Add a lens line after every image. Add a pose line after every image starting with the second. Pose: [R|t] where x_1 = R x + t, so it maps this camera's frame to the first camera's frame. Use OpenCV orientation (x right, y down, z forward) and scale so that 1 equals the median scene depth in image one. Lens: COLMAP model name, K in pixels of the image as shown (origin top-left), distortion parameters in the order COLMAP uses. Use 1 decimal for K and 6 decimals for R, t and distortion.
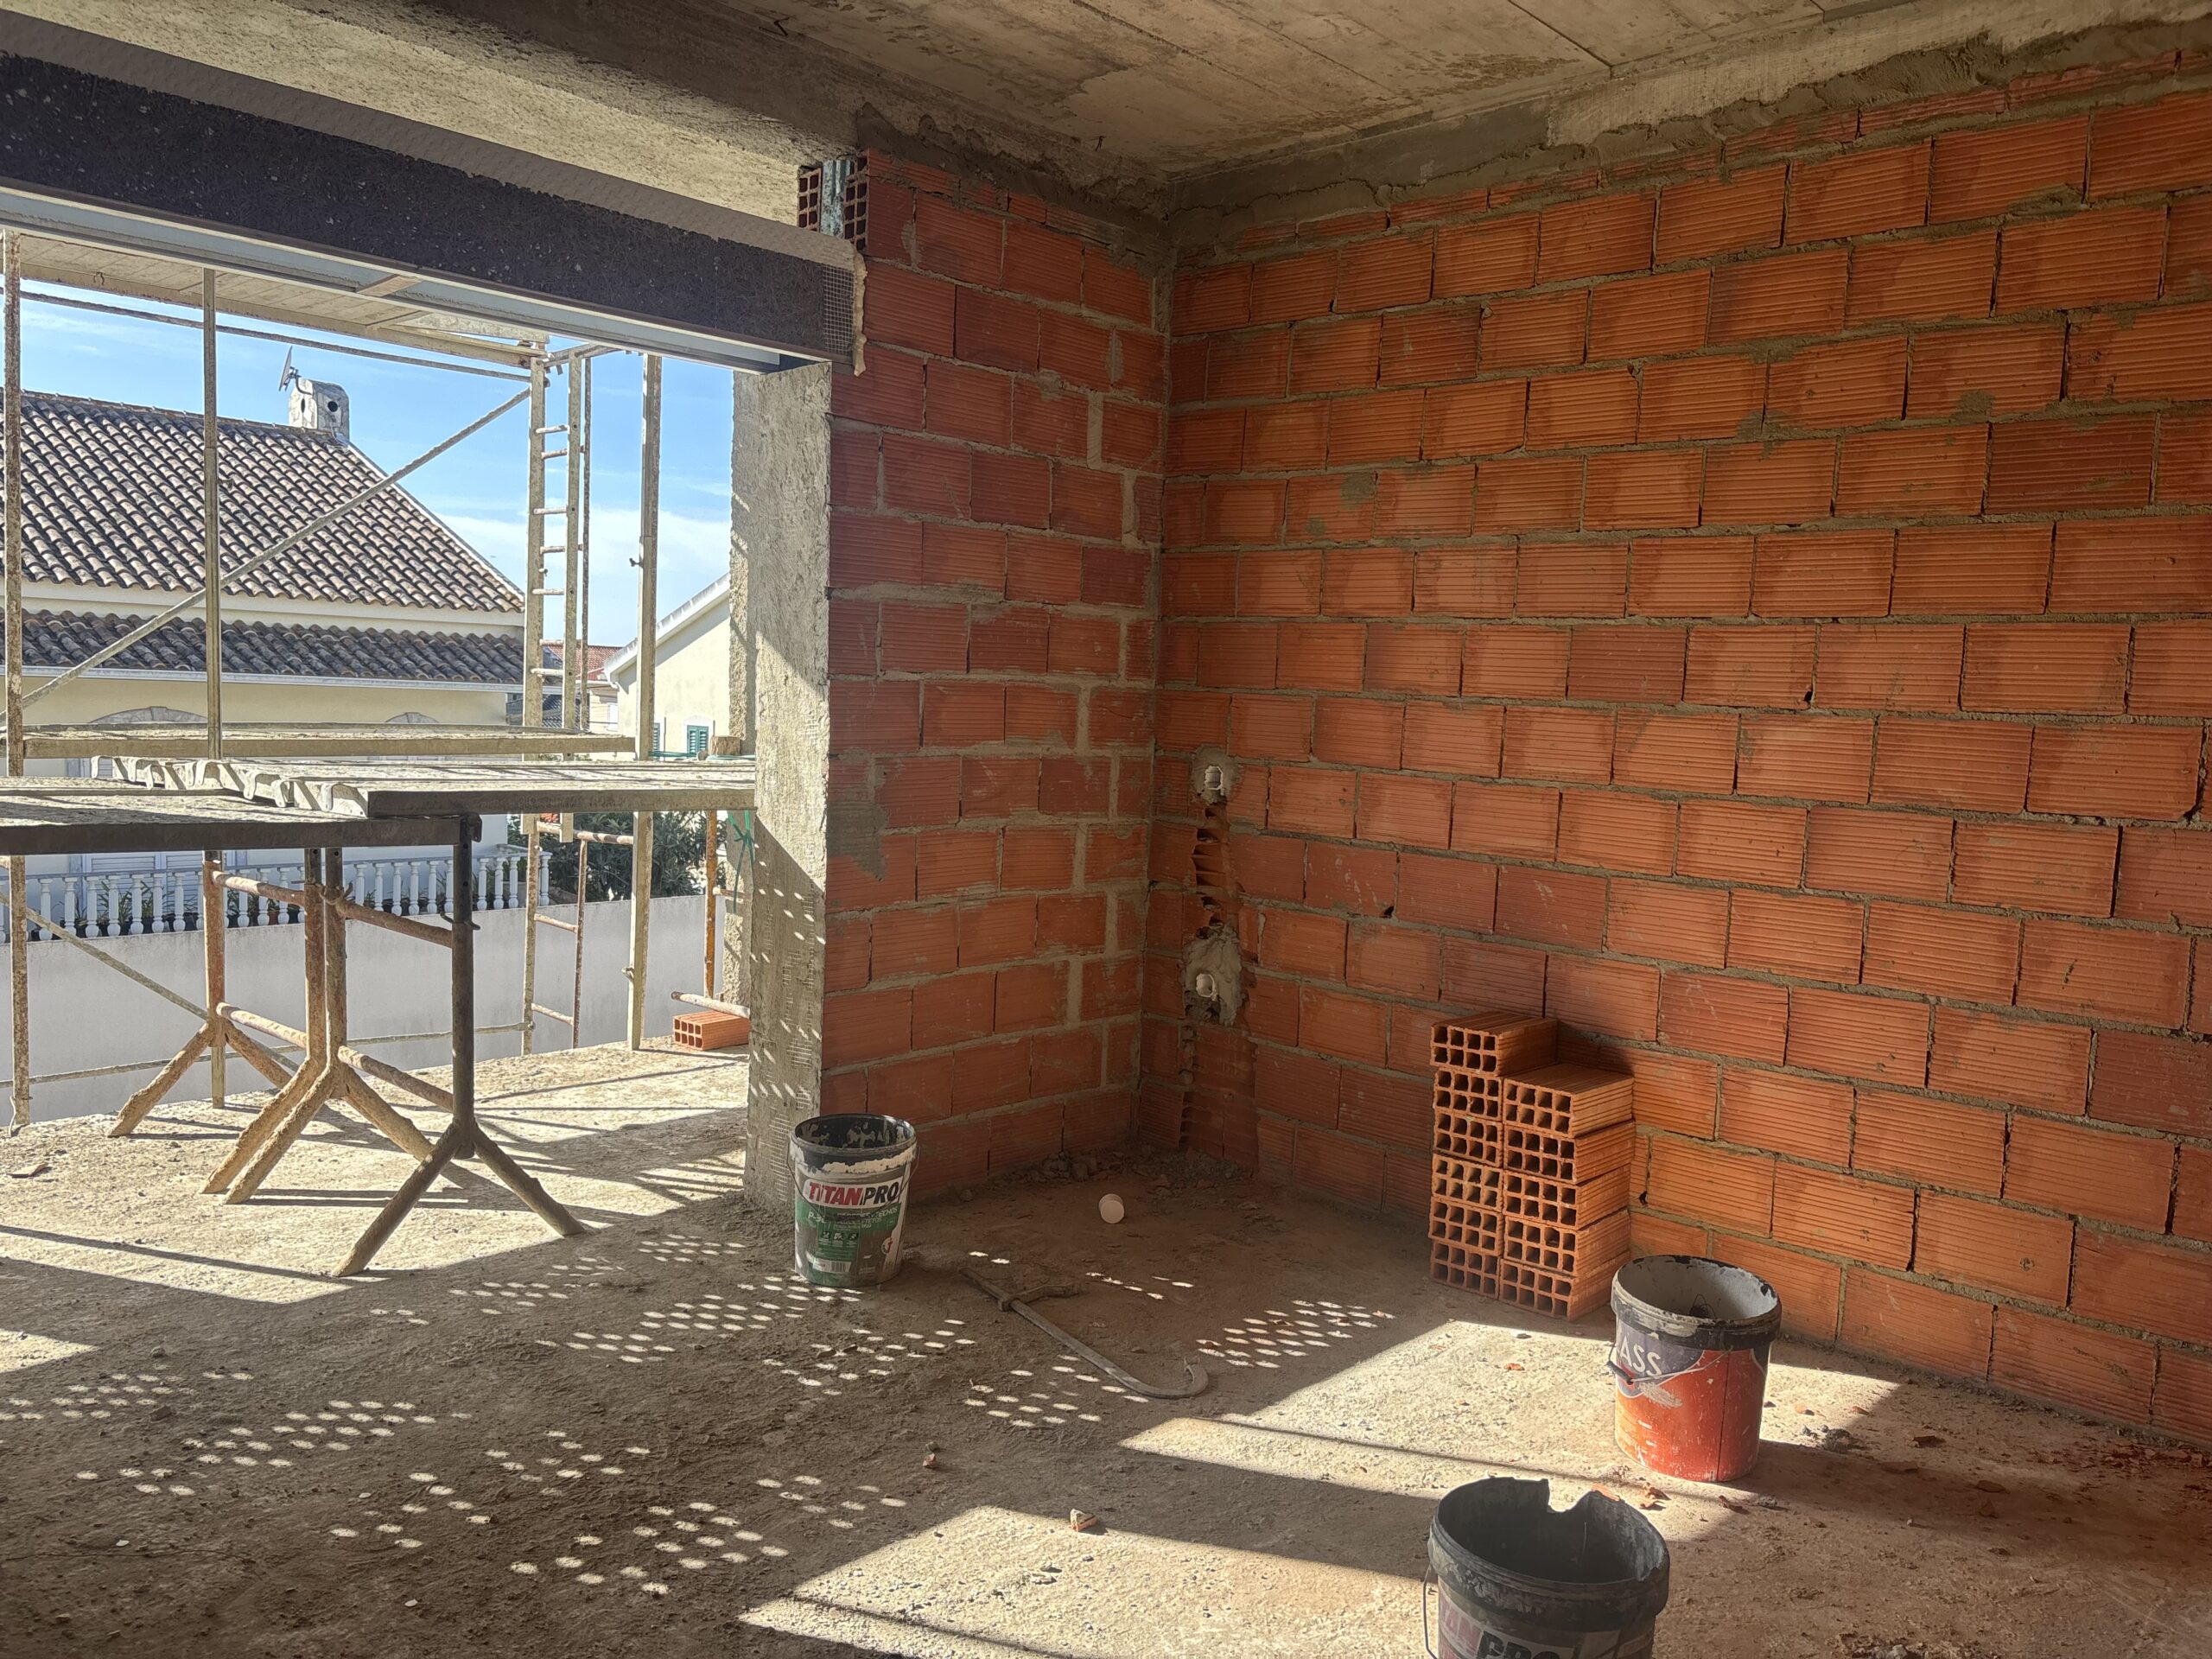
lens RADIAL K [[1669.6, 0, 1106.8], [0, 1669.6, 829.9], [0, 0, 1]] dist [-0.004428, -0.014993]
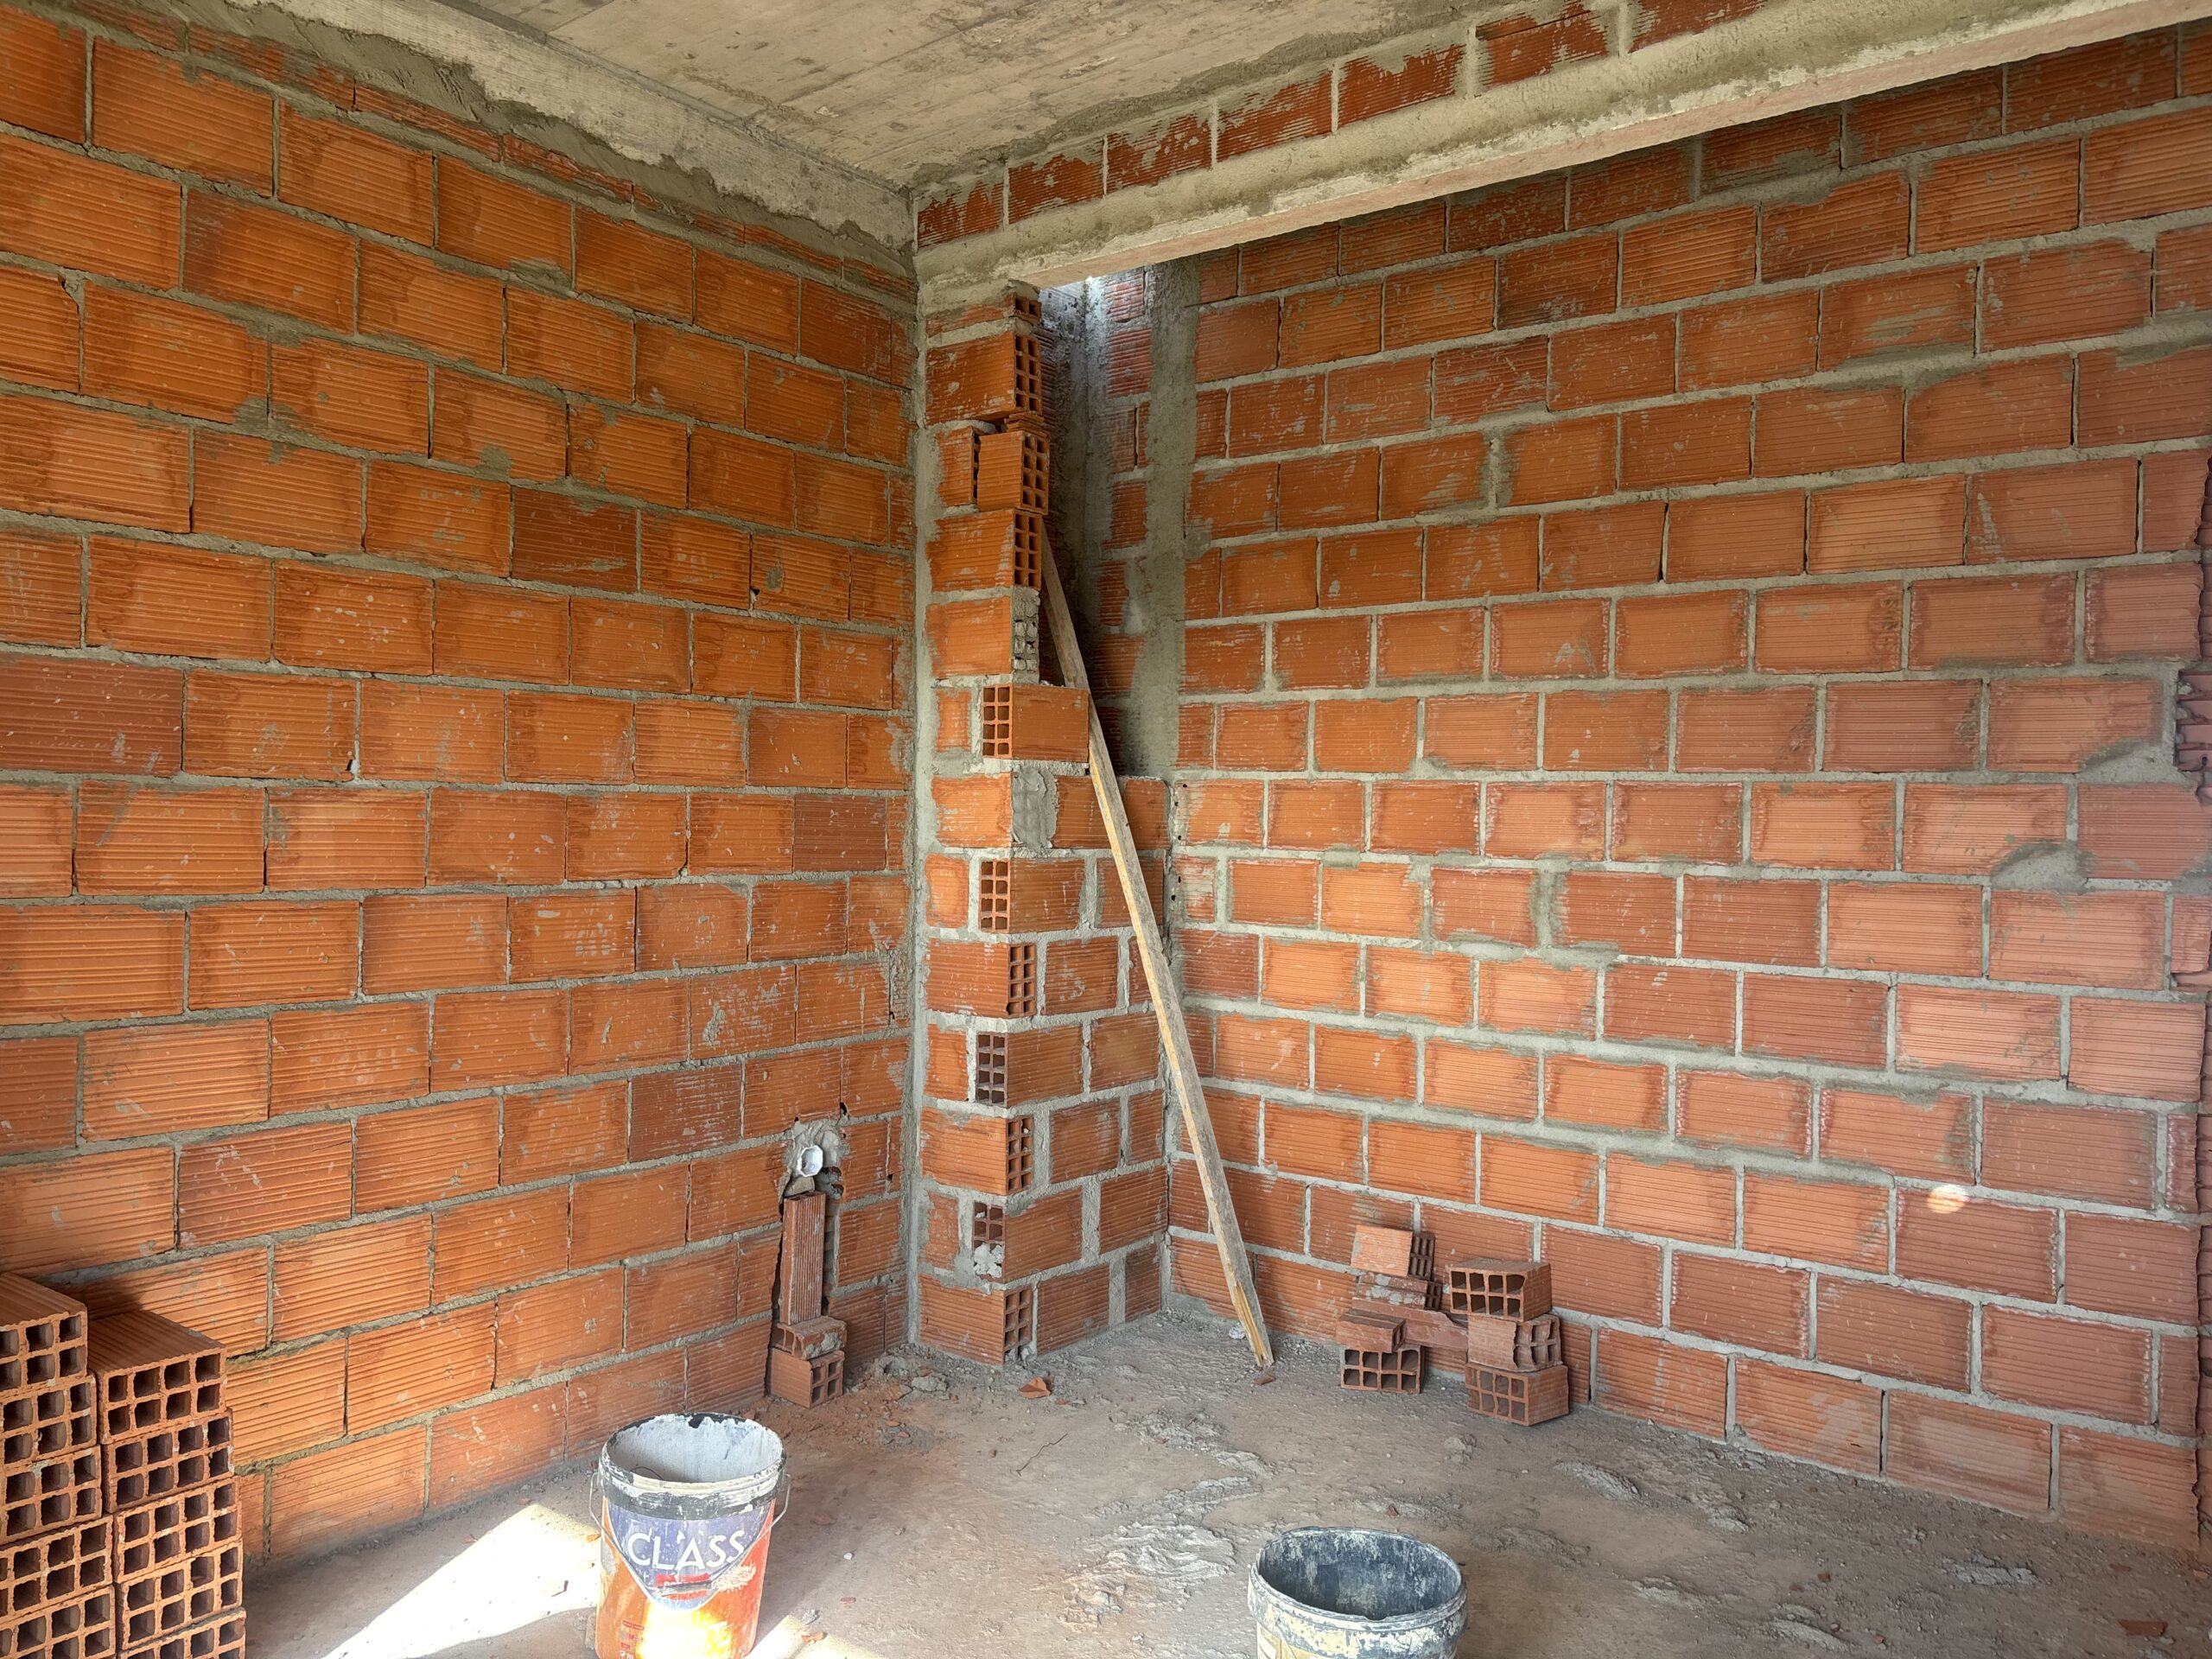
lens RADIAL K [[1669.6, 0, 1107.2], [0, 1669.6, 835.3], [0, 0, 1]] dist [-0.004428, -0.014993]
pose [[-0.112431, -0.047359, 0.992530, -0.436565], [0.064406, 0.996416, 0.054841, -0.066169], [-0.991570, 0.070090, -0.108978, 0.710654]]
